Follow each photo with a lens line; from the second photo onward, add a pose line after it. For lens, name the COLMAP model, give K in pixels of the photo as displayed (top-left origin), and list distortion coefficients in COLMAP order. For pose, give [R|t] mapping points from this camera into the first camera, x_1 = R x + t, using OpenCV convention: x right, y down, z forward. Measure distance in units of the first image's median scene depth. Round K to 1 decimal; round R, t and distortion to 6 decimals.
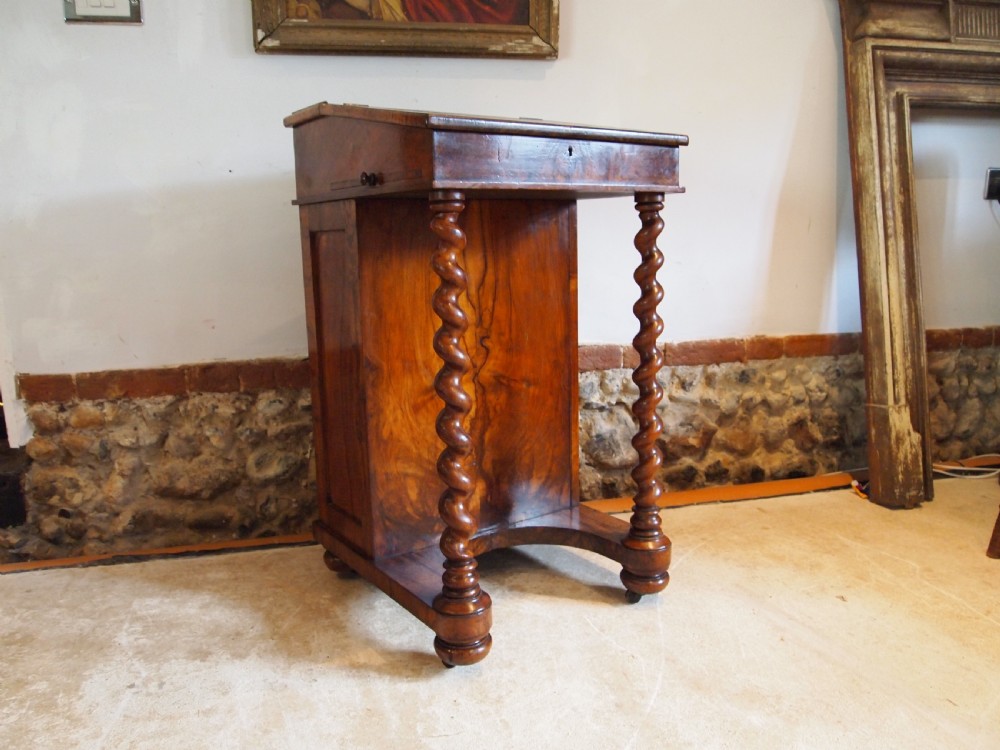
lens RADIAL K [[800.1, 0, 500.0], [0, 800.1, 375.0], [0, 0, 1]] dist [-0.049612, 0.002377]
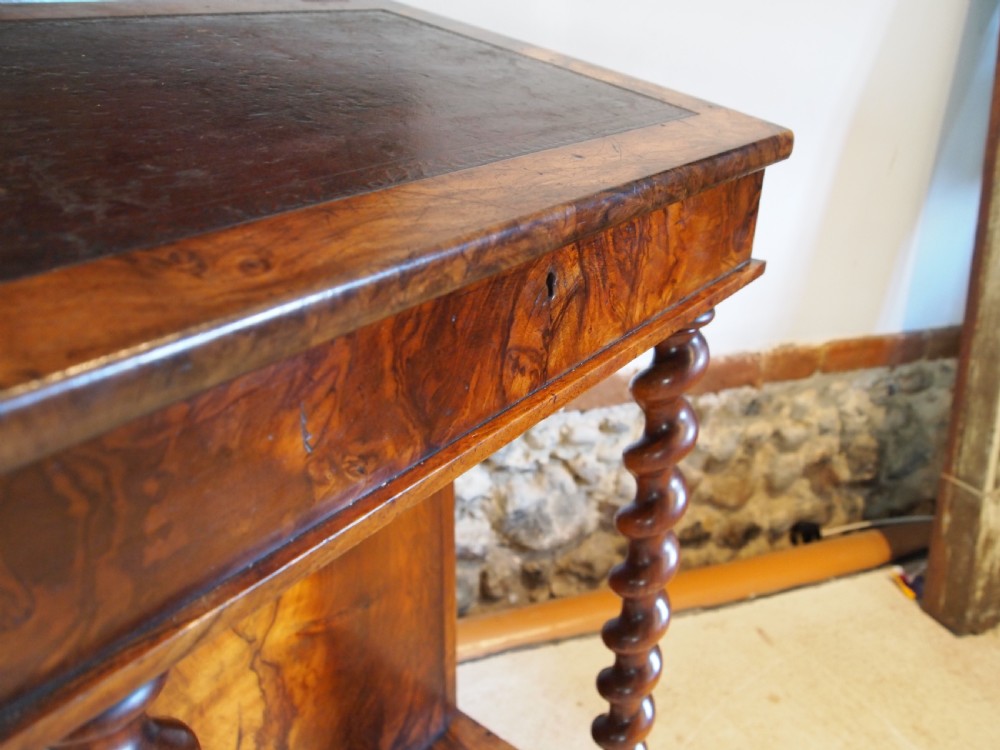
lens RADIAL K [[785.2, 0, 500.0], [0, 785.2, 375.0], [0, 0, 1]] dist [-0.052044, 0.001914]
pose [[0.996278, 0.003570, 0.086125, 0.060706], [-0.028022, 0.958286, 0.284434, -0.210835], [-0.081517, -0.285788, 0.954819, 0.482009]]
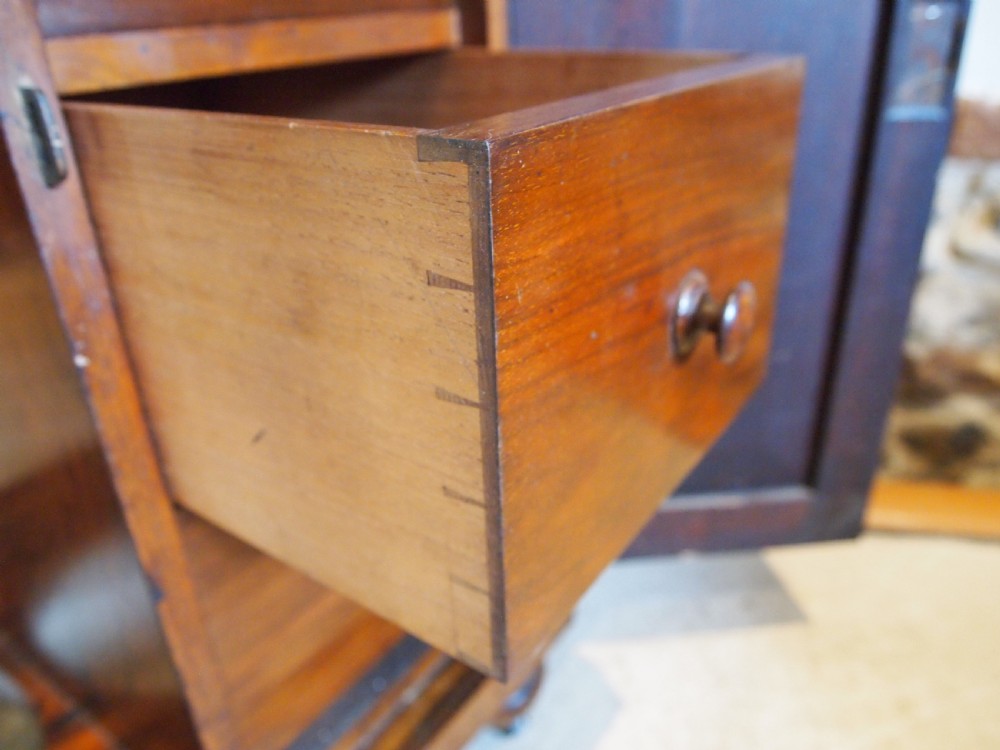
lens RADIAL K [[800.1, 0, 500.0], [0, 800.1, 375.0], [0, 0, 1]] dist [-0.049612, 0.002377]
pose [[0.910712, 0.179591, -0.371954, 0.183091], [-0.059589, 0.948233, 0.311935, -0.019206], [0.408720, -0.261919, 0.874269, 0.624780]]
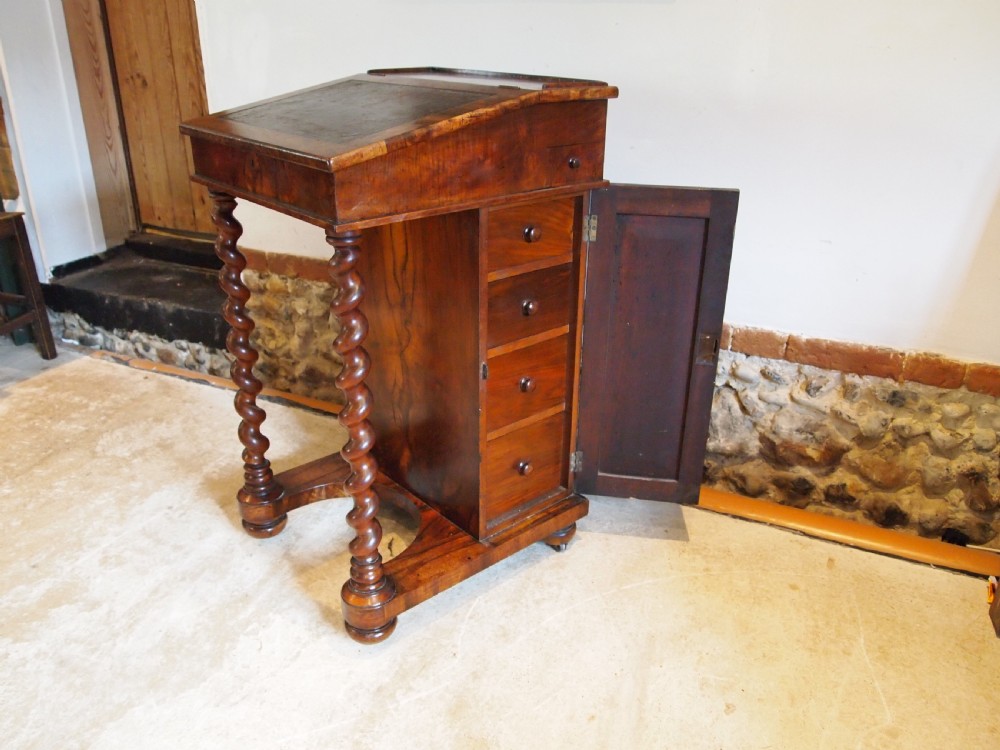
lens RADIAL K [[800.1, 0, 500.0], [0, 800.1, 375.0], [0, 0, 1]] dist [-0.049612, 0.002377]
pose [[0.779967, 0.281160, -0.559107, 0.473770], [-0.133021, 0.947465, 0.290888, -0.213221], [0.611520, -0.152510, 0.776391, 0.181613]]
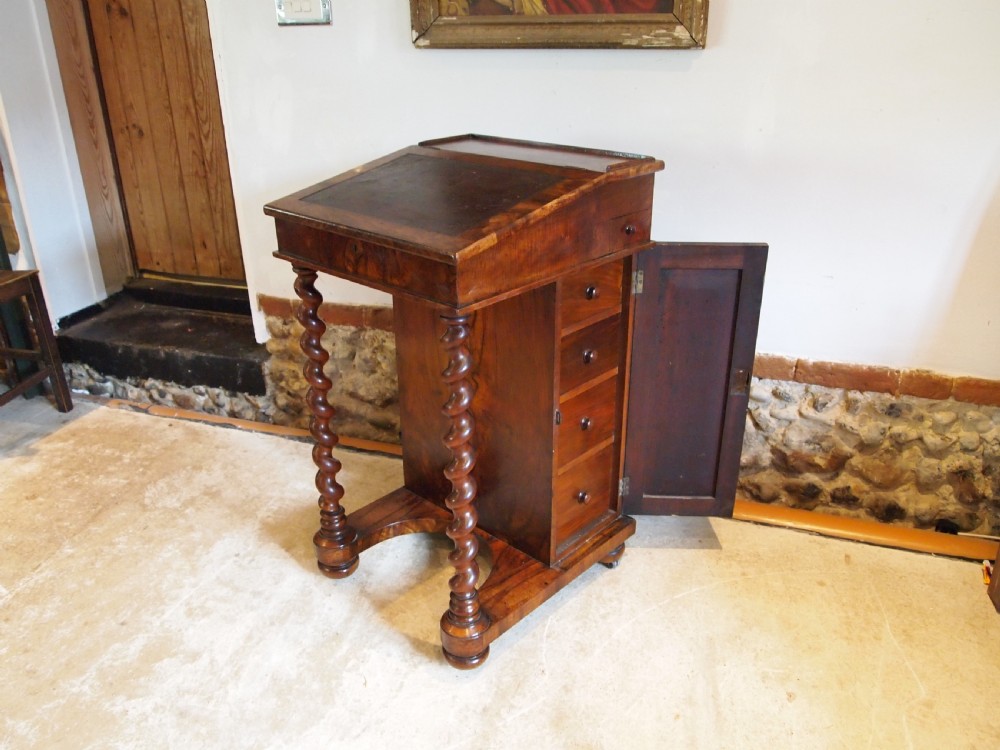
lens RADIAL K [[800.1, 0, 500.0], [0, 800.1, 375.0], [0, 0, 1]] dist [-0.049612, 0.002377]
pose [[0.840151, 0.234302, -0.489131, 0.396463], [-0.100408, 0.953474, 0.284265, -0.267060], [0.532977, -0.189713, 0.824587, 0.050234]]
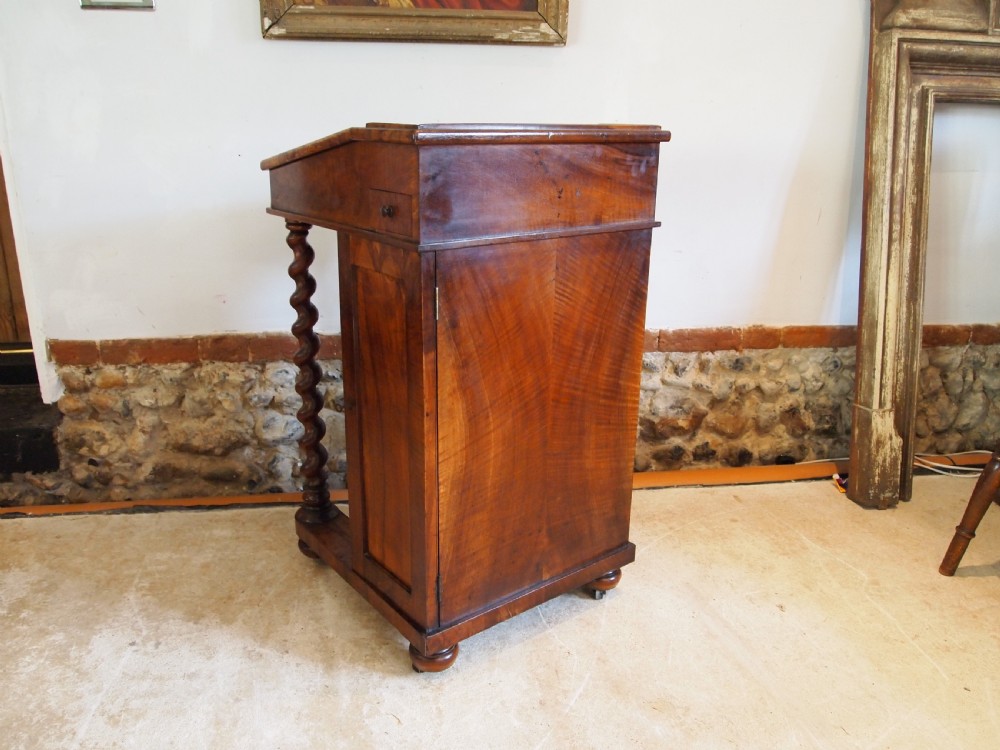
lens RADIAL K [[802.5, 0, 500.0], [0, 802.5, 375.0], [0, 0, 1]] dist [-0.048592, 0.001462]
pose [[0.995393, 0.062433, -0.072768, 0.086259], [-0.051920, 0.989022, 0.138347, -0.121468], [0.080607, -0.133931, 0.987707, -0.039849]]
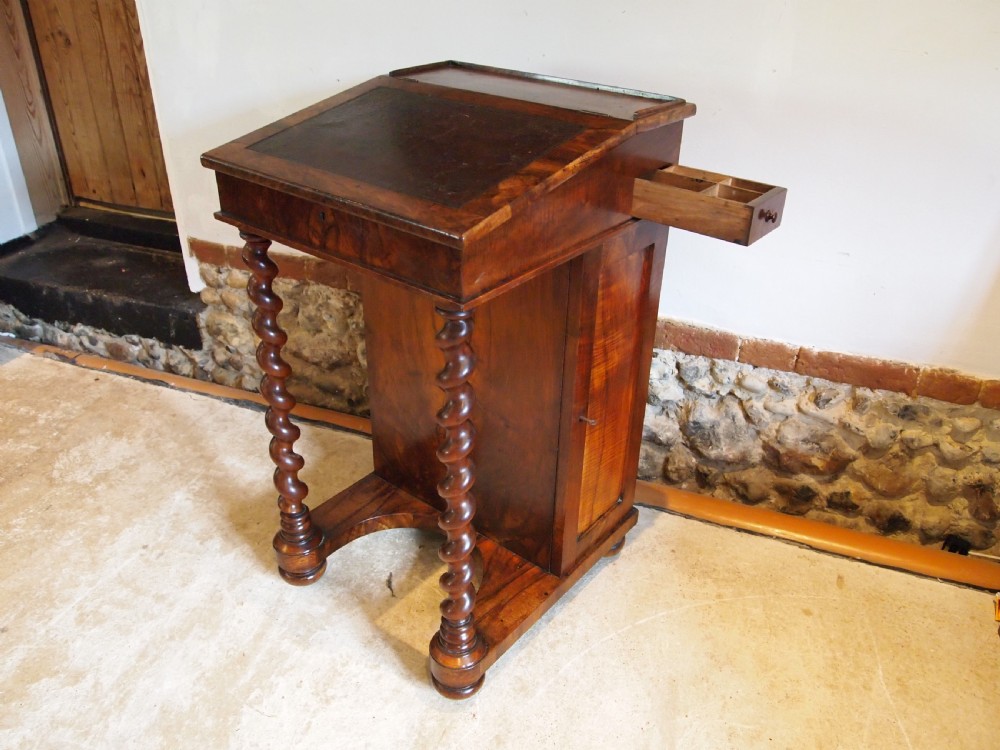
lens RADIAL K [[800.1, 0, 500.0], [0, 800.1, 375.0], [0, 0, 1]] dist [-0.049612, 0.002377]
pose [[0.827344, 0.314690, -0.465267, 0.356823], [-0.133065, 0.914552, 0.381952, -0.294164], [0.545707, -0.254095, 0.798523, 0.214399]]
